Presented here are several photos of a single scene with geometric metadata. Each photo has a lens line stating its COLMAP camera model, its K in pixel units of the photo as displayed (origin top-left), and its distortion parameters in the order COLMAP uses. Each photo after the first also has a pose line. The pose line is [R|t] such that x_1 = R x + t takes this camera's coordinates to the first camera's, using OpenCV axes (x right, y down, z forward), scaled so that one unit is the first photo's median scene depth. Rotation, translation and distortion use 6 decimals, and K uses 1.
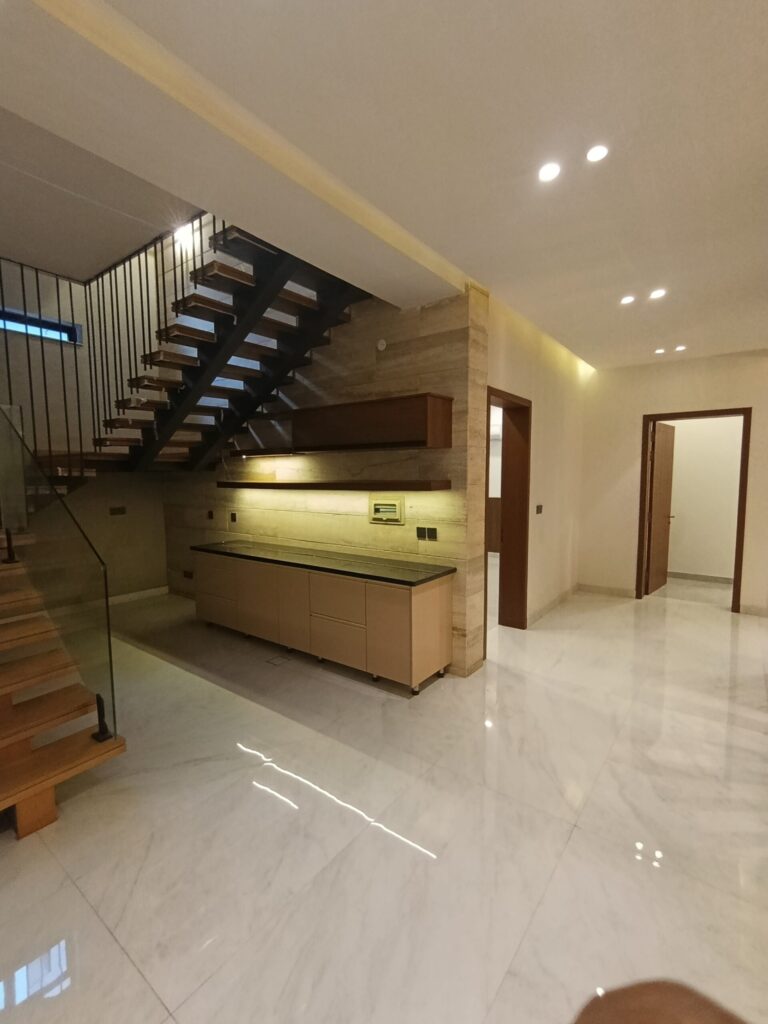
lens RADIAL K [[465.3, 0, 382.2], [0, 465.3, 510.9], [0, 0, 1]] dist [0.005130, 0.000786]
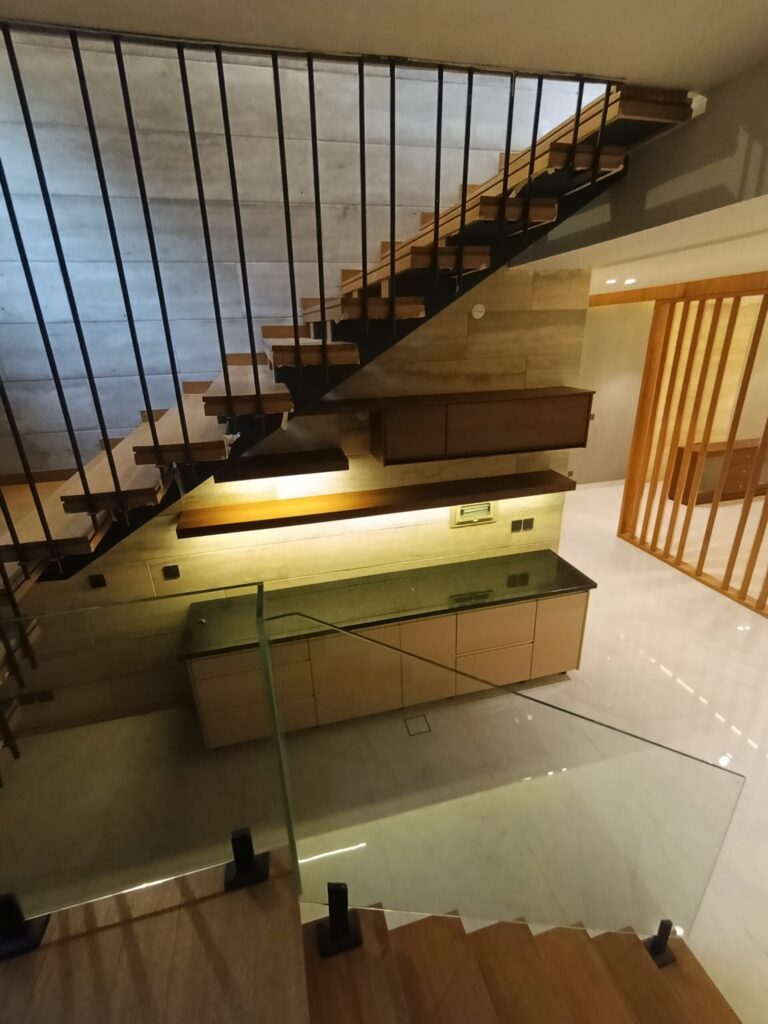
lens RADIAL K [[465.3, 0, 381.9], [0, 465.3, 512.1], [0, 0, 1]] dist [0.005130, 0.000786]
pose [[0.622971, -0.289915, 0.726538, -0.779144], [0.088367, 0.948922, 0.302884, -0.295351], [-0.777238, -0.124486, 0.616769, 0.620810]]
